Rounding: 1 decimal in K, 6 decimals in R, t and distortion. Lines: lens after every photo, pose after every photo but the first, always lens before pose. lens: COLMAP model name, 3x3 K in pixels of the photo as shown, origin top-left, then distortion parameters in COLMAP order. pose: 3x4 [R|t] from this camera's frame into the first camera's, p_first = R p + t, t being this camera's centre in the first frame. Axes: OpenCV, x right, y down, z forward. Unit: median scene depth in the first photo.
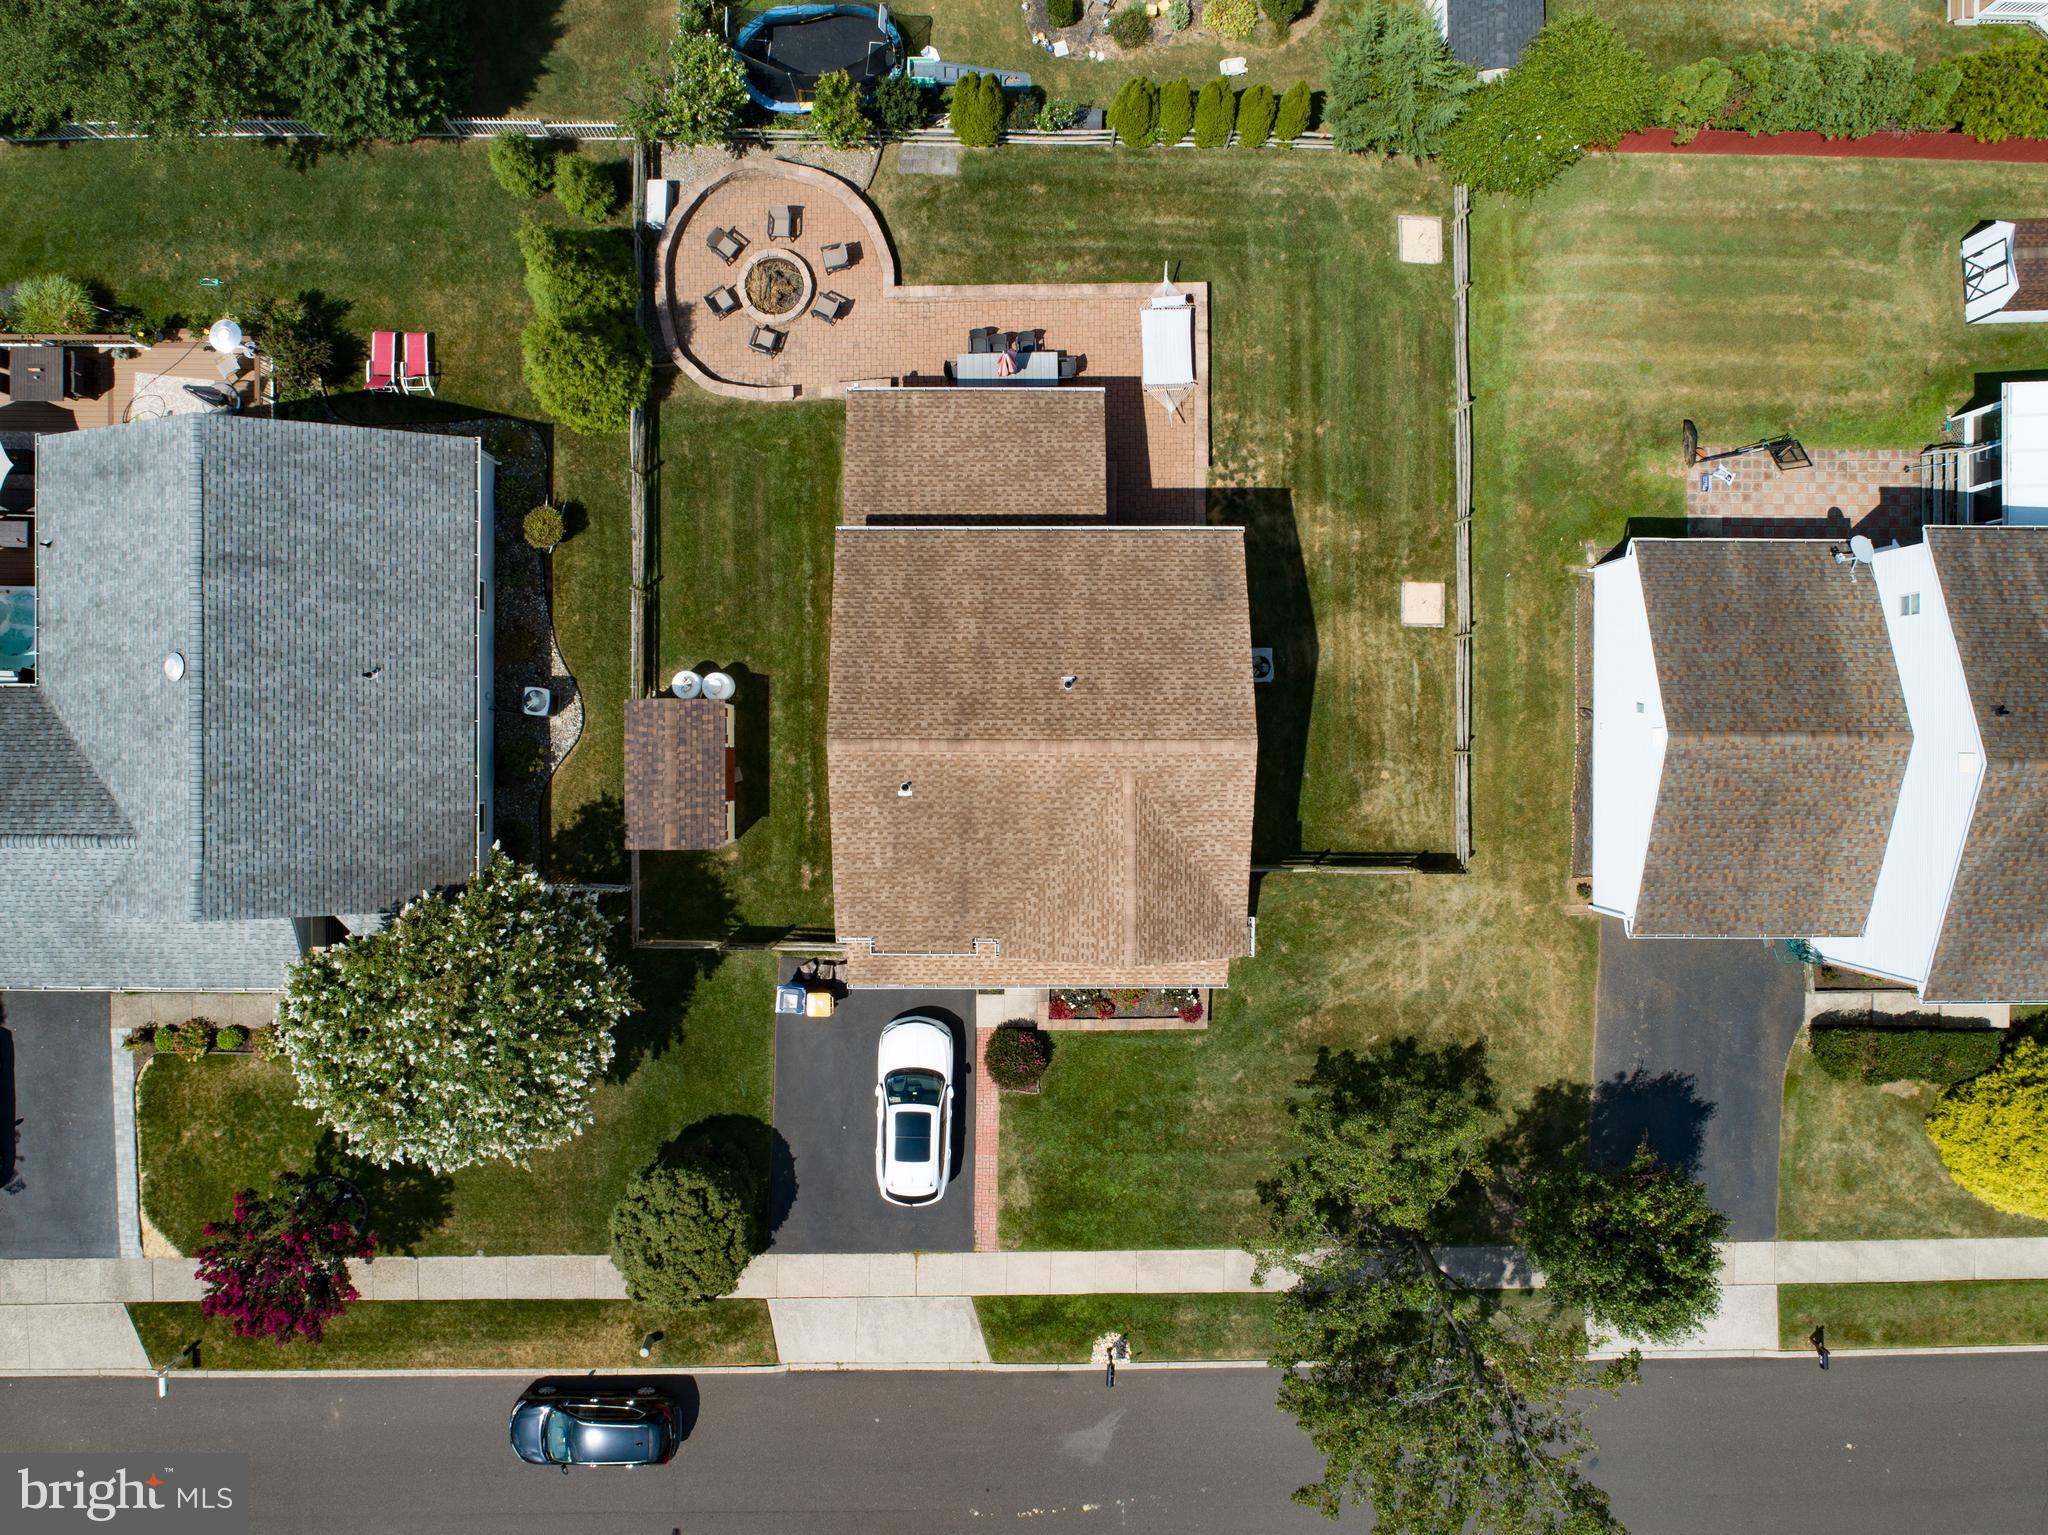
lens RADIAL K [[1549.1, 0, 1024.0], [0, 1549.1, 767.5], [0, 0, 1]] dist [-0.026763, 0.013266]
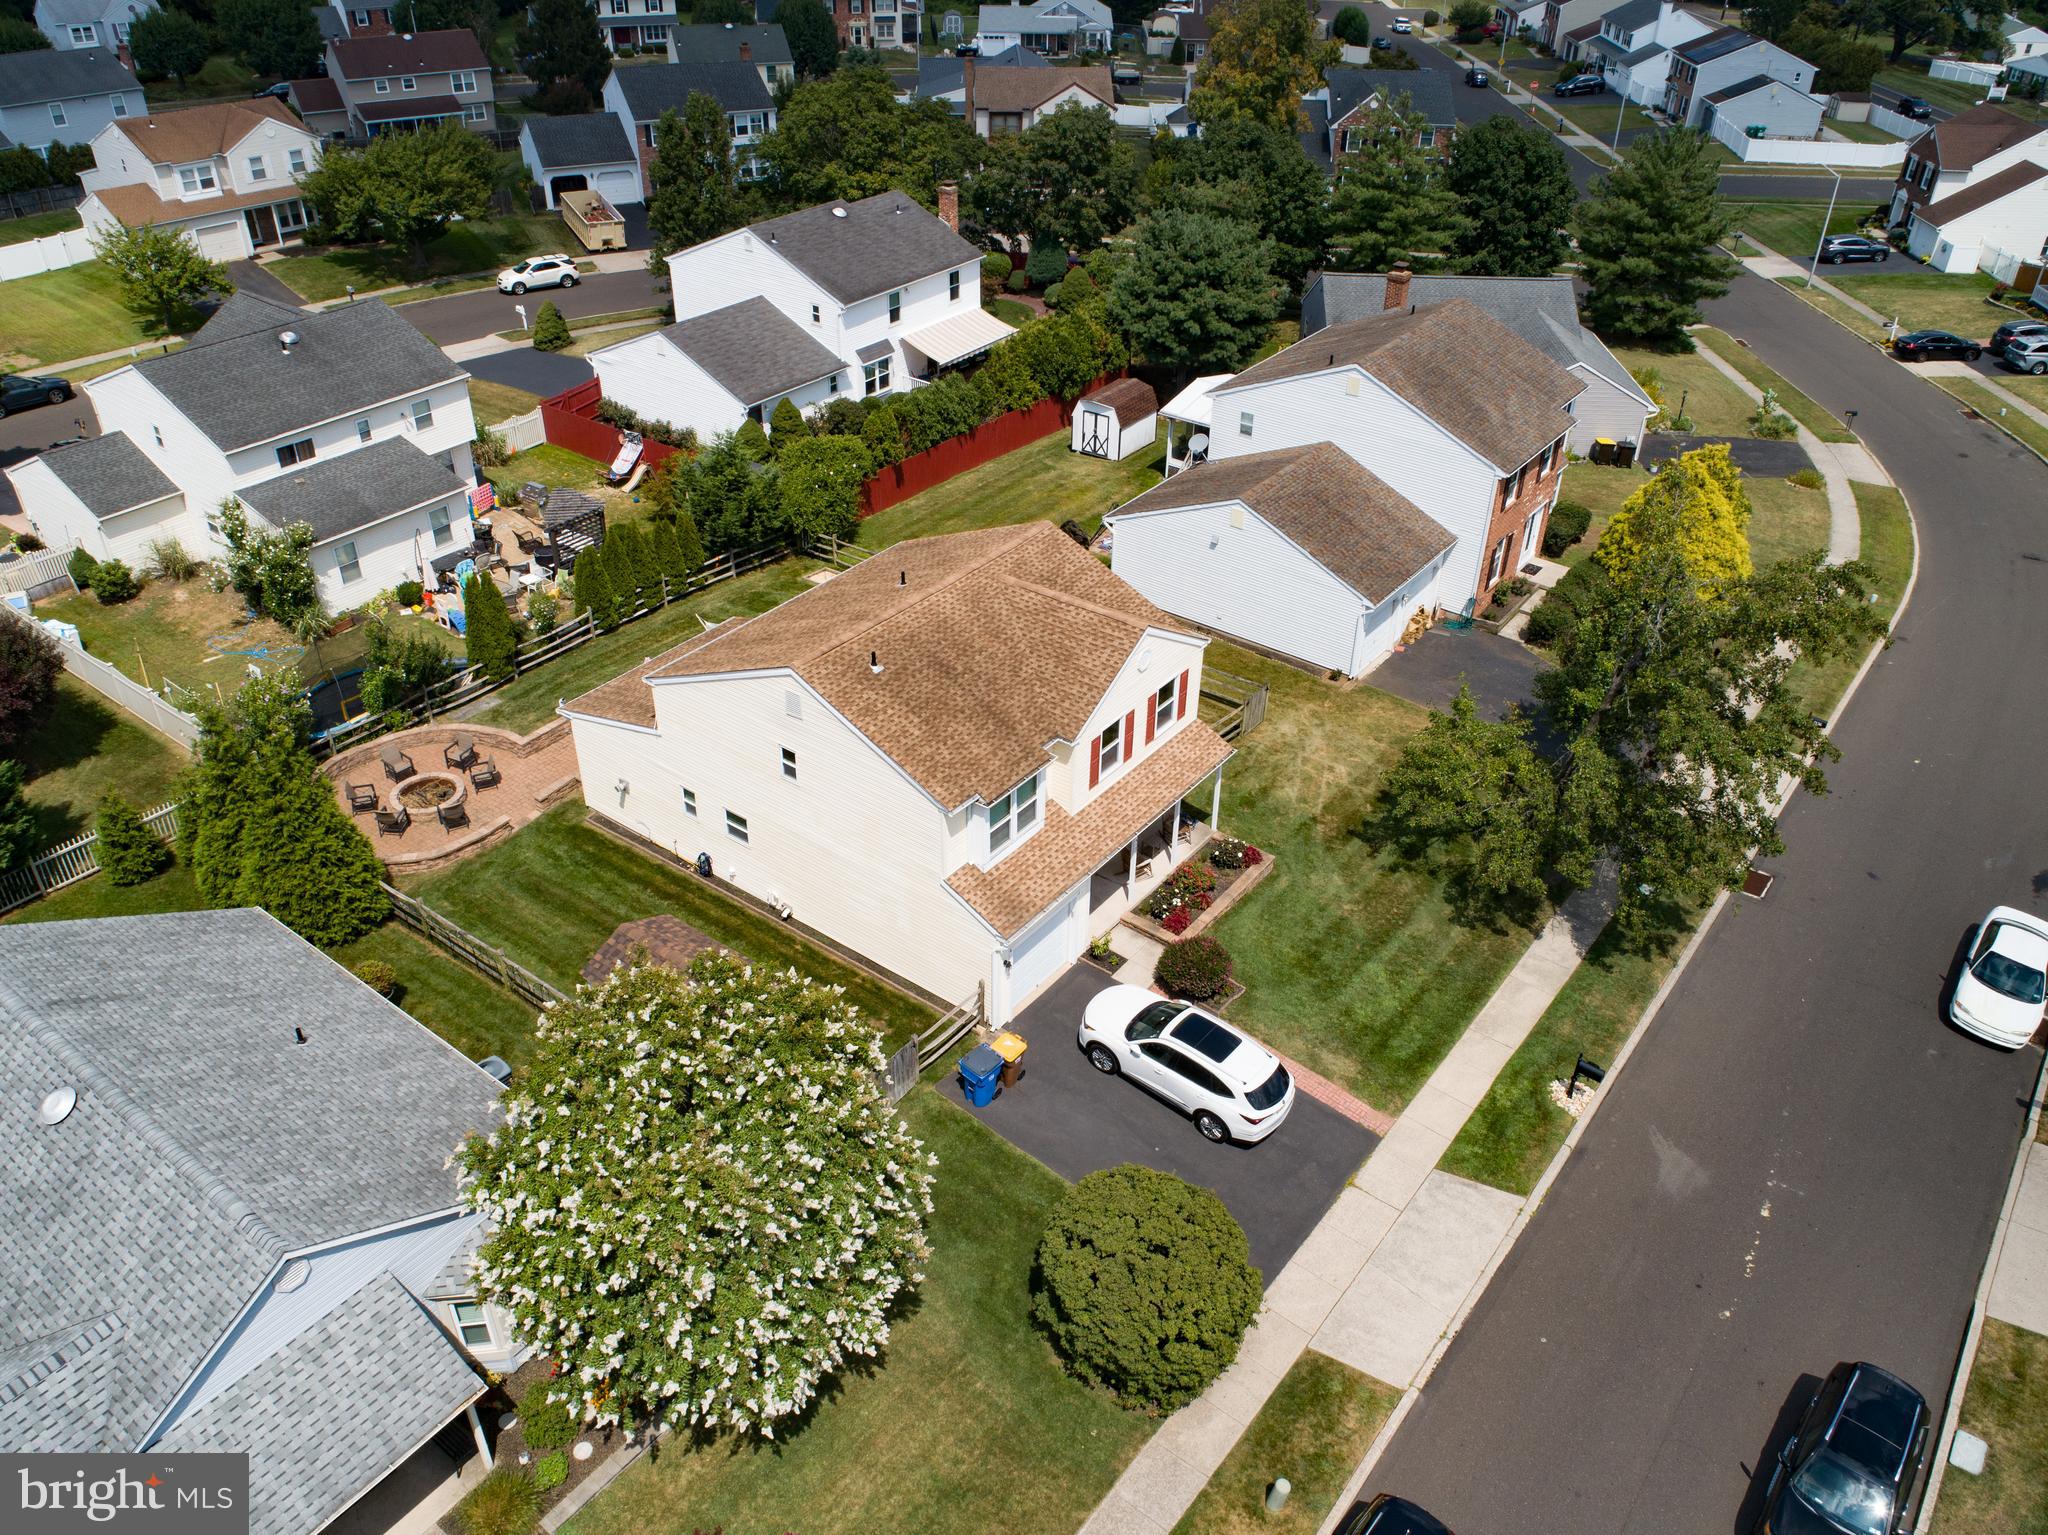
lens RADIAL K [[1549.1, 0, 1024.0], [0, 1549.1, 767.5], [0, 0, 1]] dist [-0.026763, 0.013266]
pose [[0.603430, -0.449829, 0.658427, -0.580400], [0.797392, 0.334024, -0.502587, 0.504982], [0.006148, 0.828300, 0.560251, 0.407393]]
